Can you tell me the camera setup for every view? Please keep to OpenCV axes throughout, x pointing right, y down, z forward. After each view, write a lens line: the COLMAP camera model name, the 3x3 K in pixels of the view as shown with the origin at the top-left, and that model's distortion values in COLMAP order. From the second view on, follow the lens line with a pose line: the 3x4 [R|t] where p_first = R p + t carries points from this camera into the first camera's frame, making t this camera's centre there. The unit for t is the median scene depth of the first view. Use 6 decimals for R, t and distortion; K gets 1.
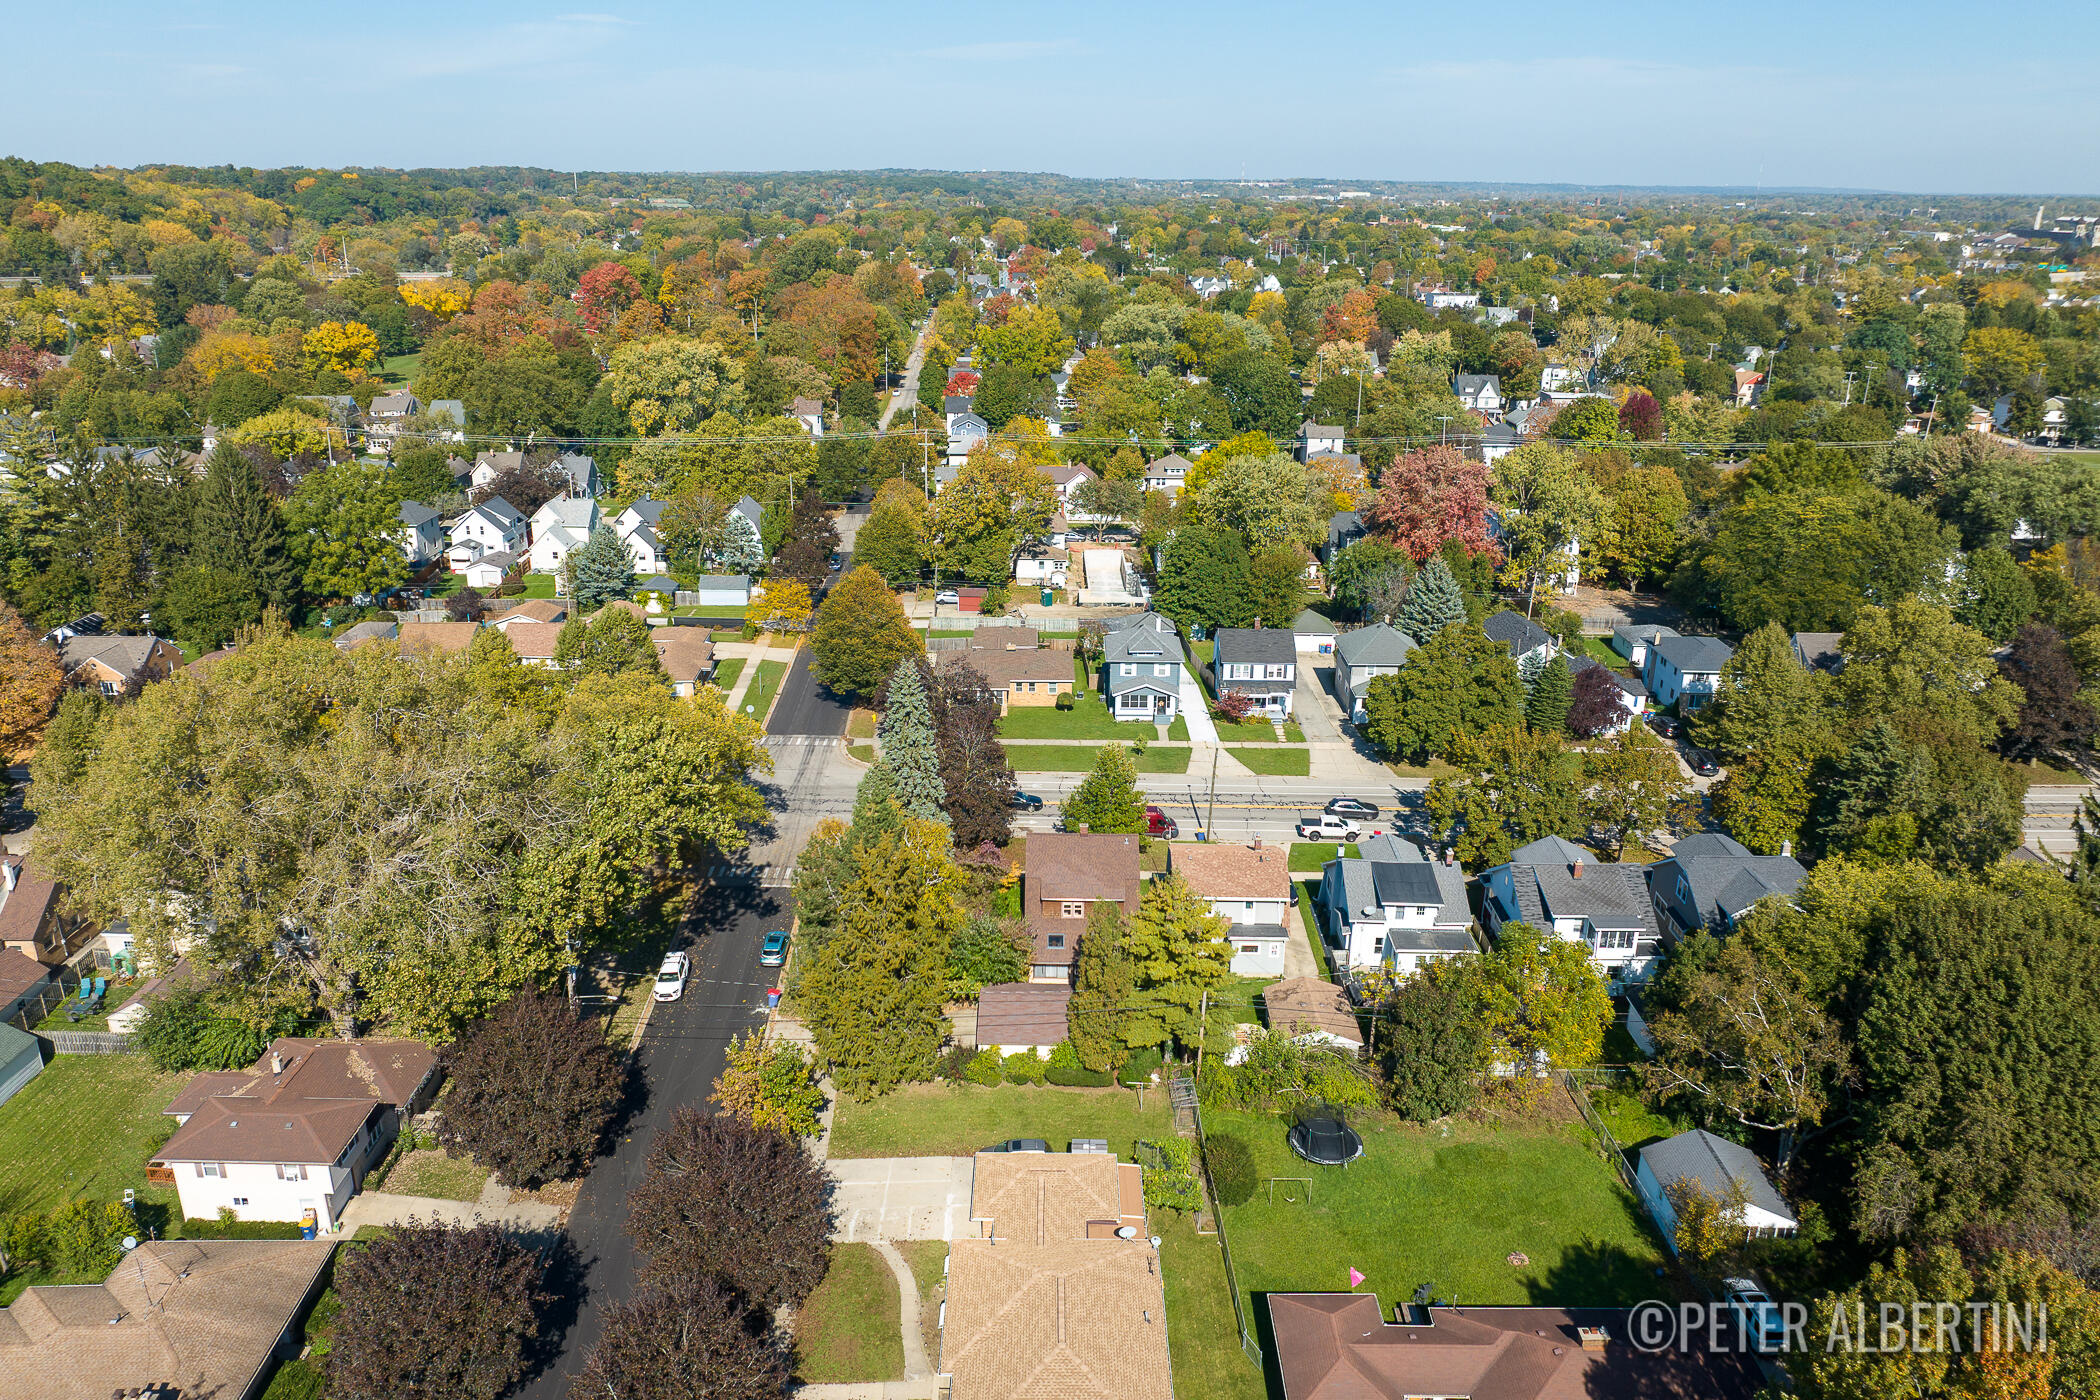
lens RADIAL K [[1476.0, 0, 1045.5], [0, 1476.0, 693.5], [0, 0, 1]] dist [-0.033932, -0.006425]
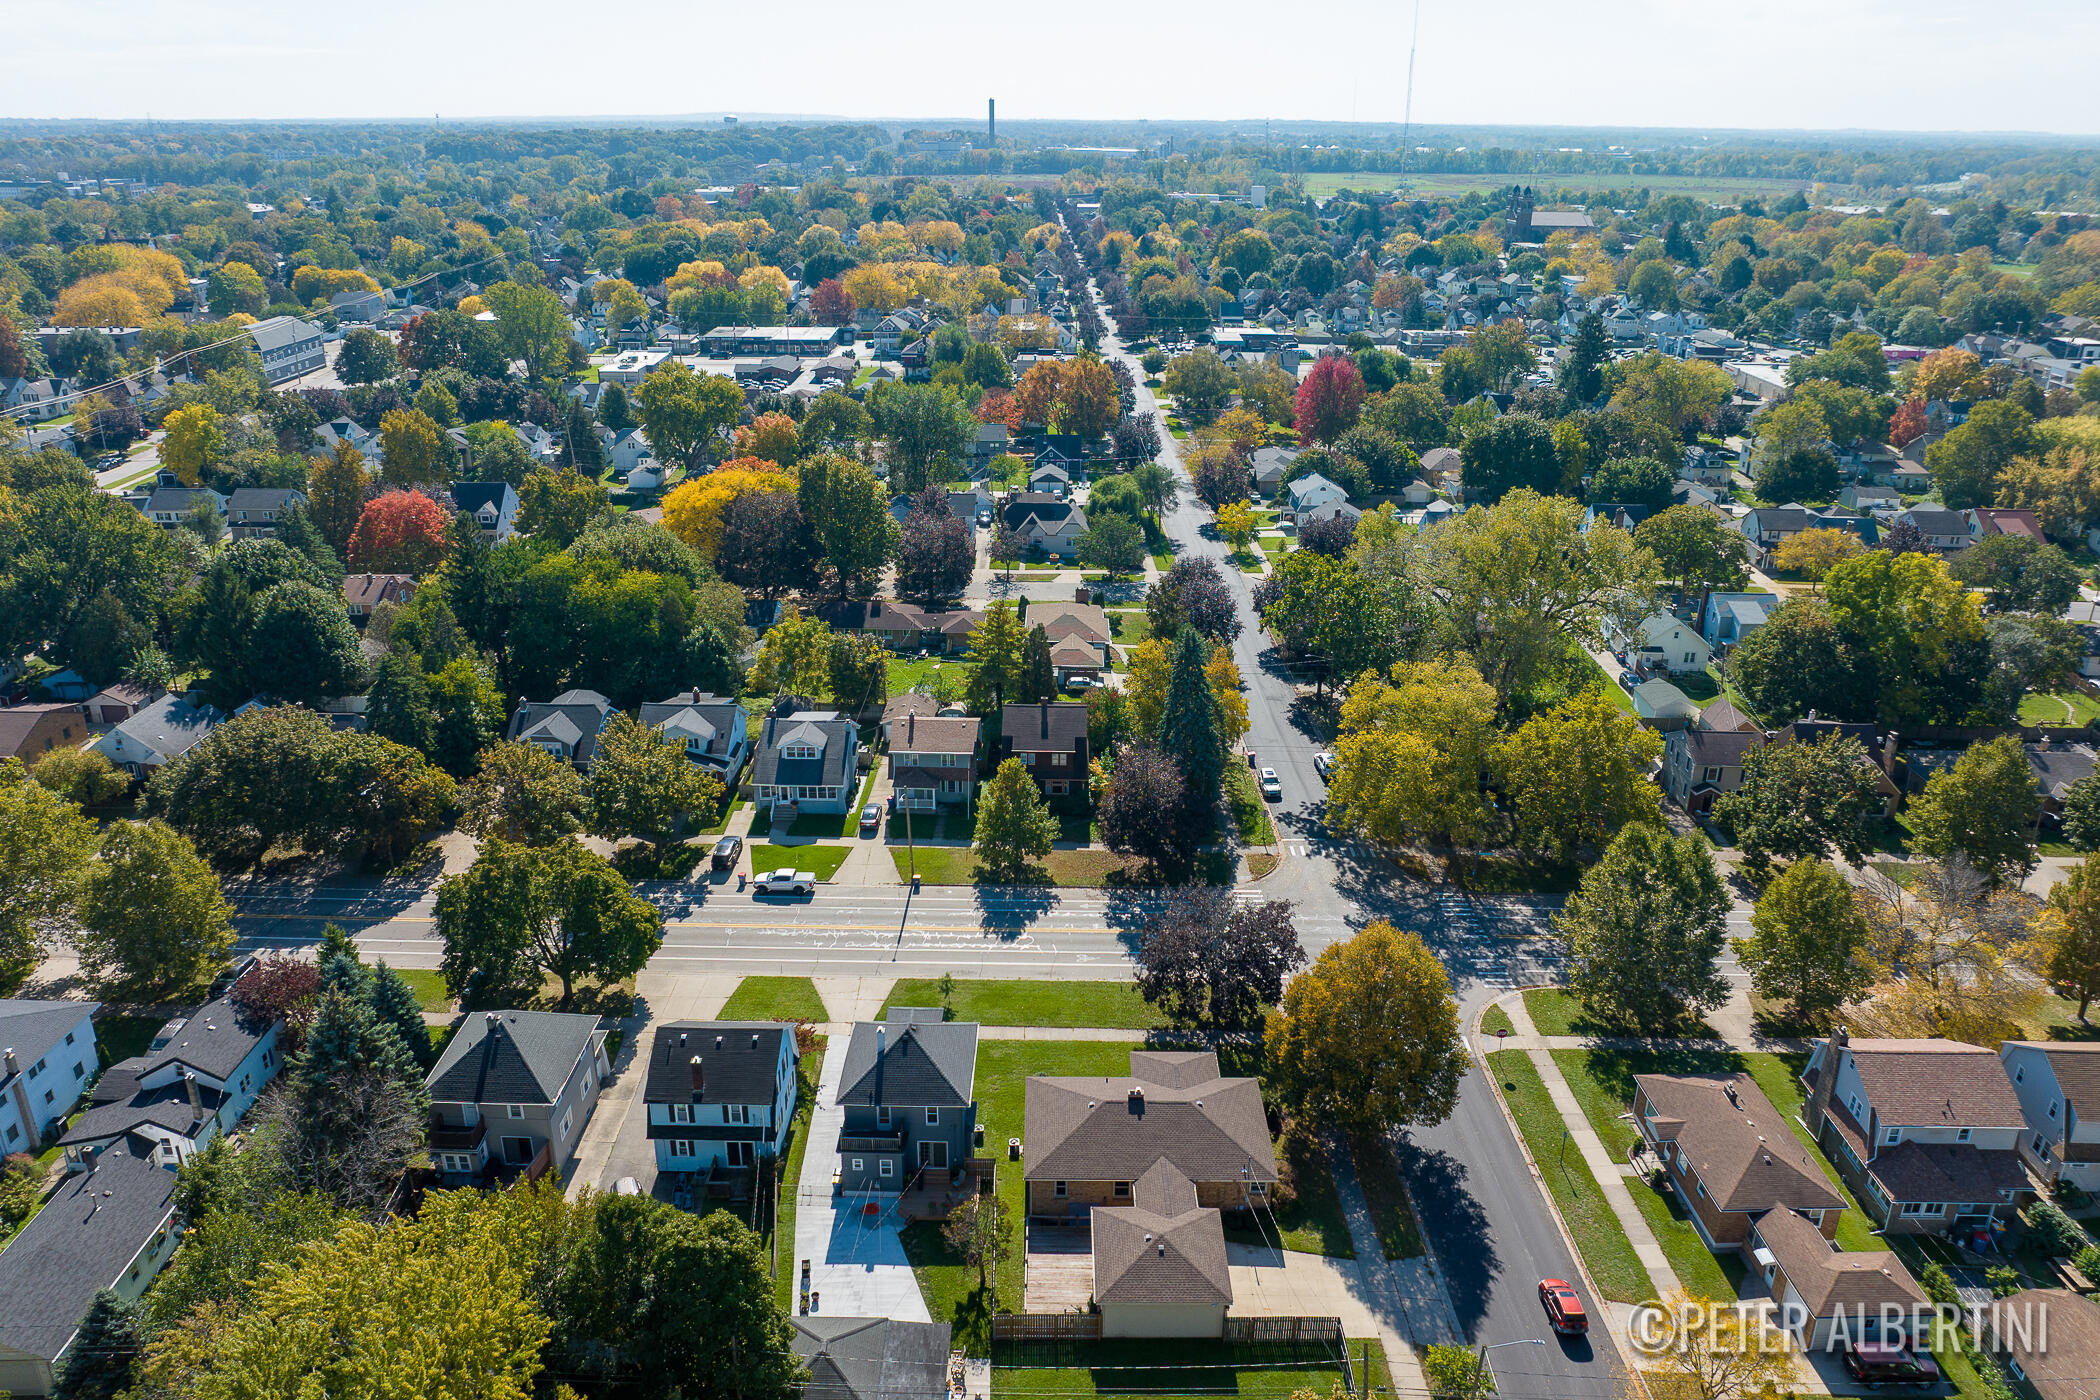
lens RADIAL K [[1469.5, 0, 1050.0], [0, 1469.5, 700.0], [0, 0, 1]] dist [-0.027922, -0.007170]
pose [[-0.999863, -0.015618, 0.005564, 0.008042], [-0.008180, 0.756592, 0.653836, -0.537975], [-0.014421, 0.653701, -0.756615, 1.380588]]
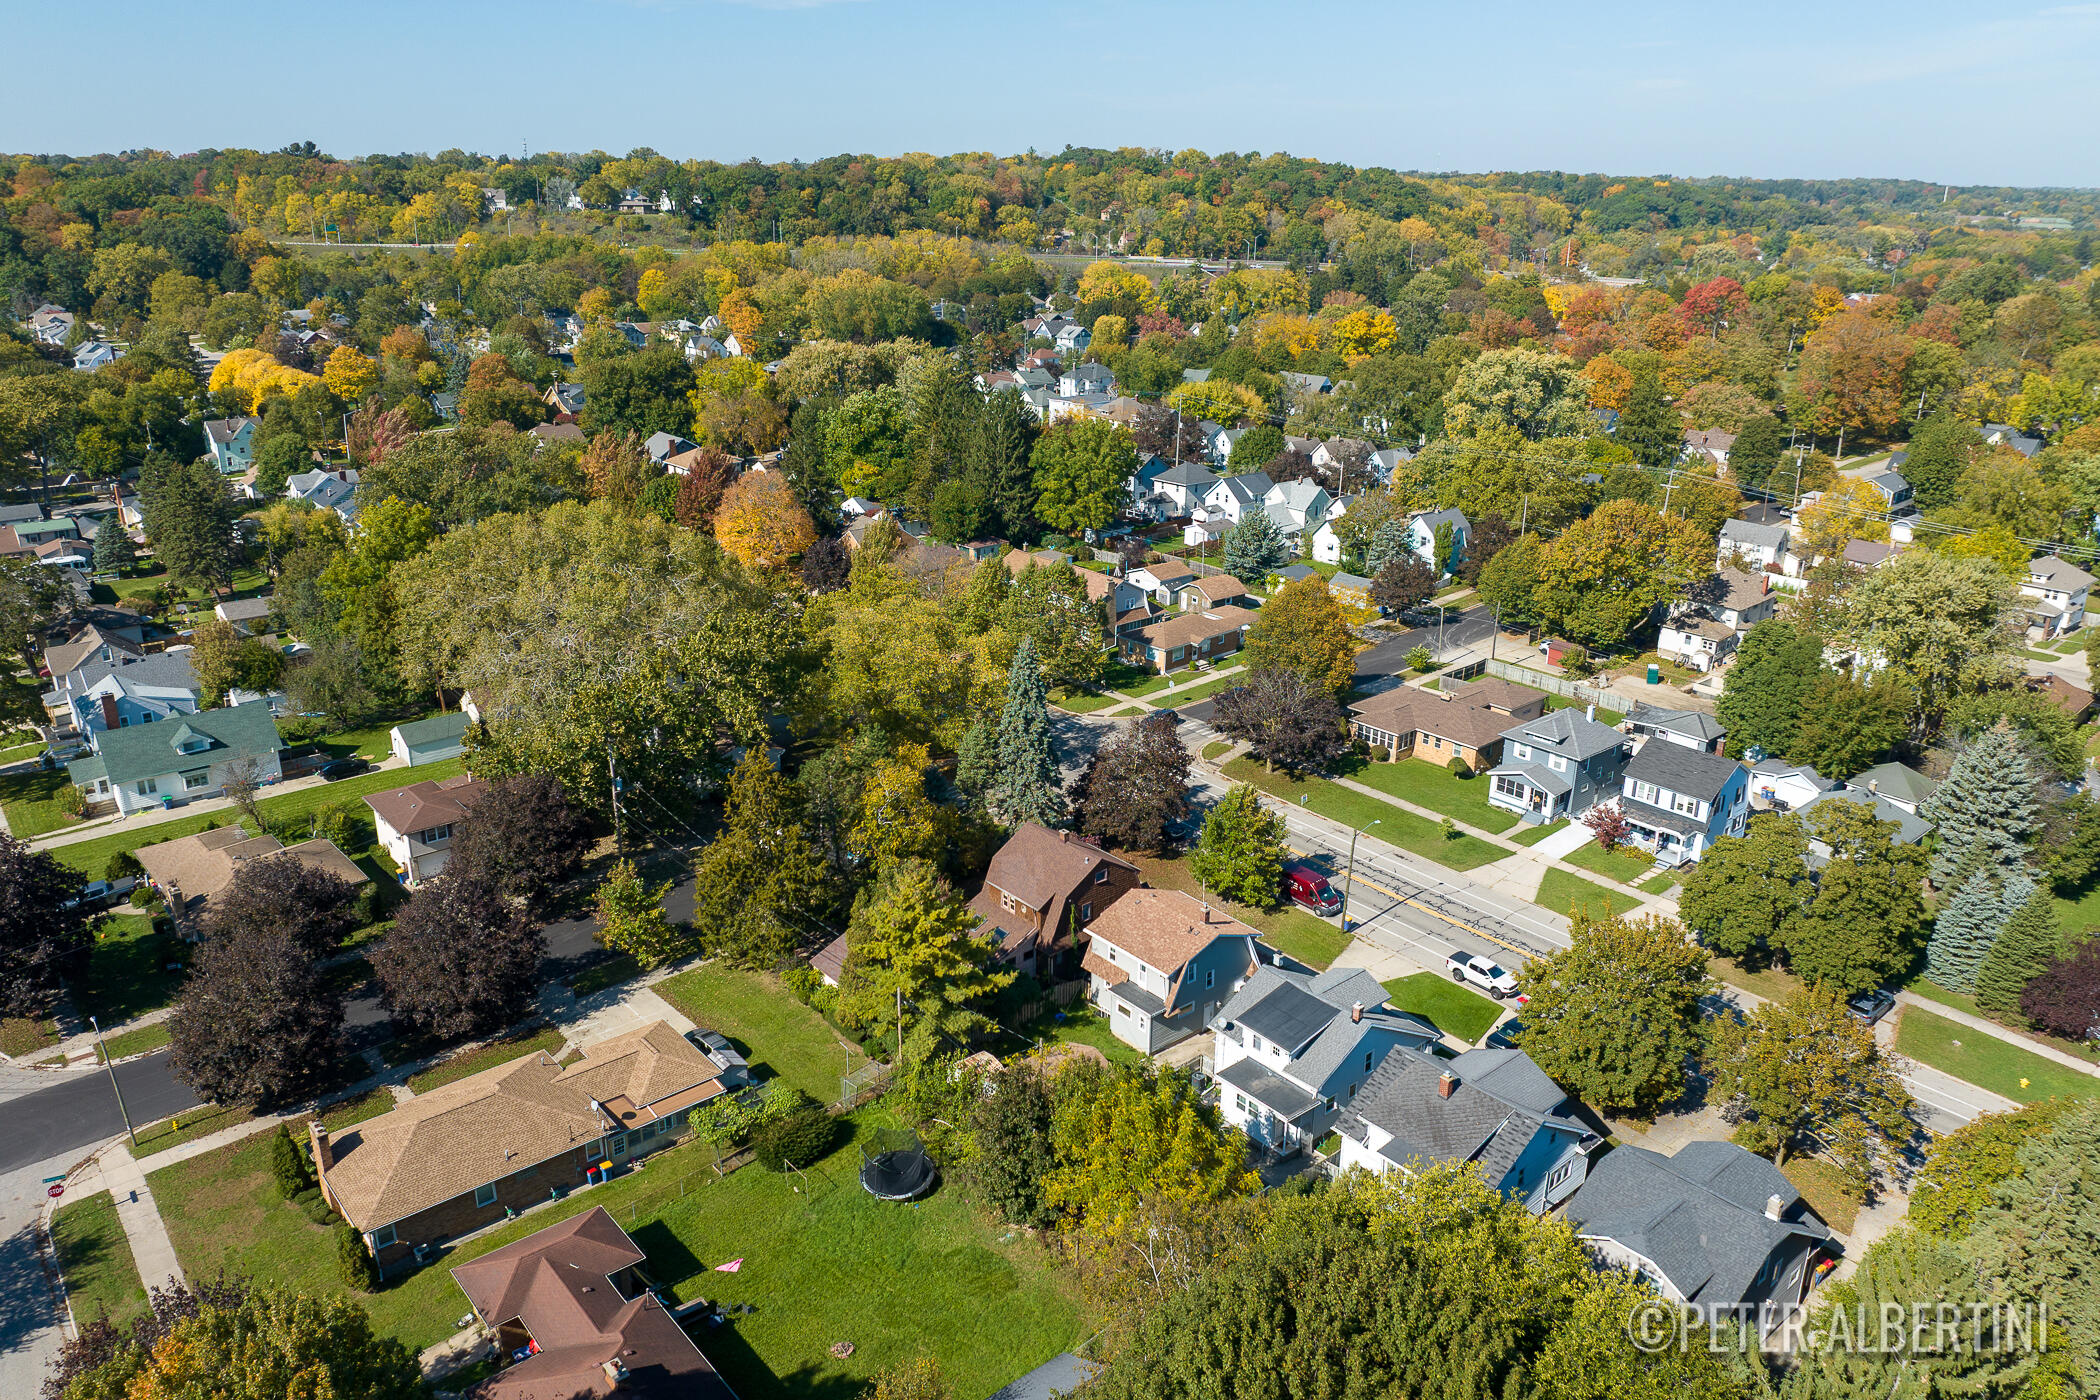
lens RADIAL K [[1476.0, 0, 1045.5], [0, 1476.0, 693.5], [0, 0, 1]] dist [-0.033932, -0.006425]
pose [[0.652492, 0.247562, -0.716217, 0.480591], [-0.251931, 0.962239, 0.103084, -0.066979], [0.714692, 0.113175, 0.690222, 0.206165]]
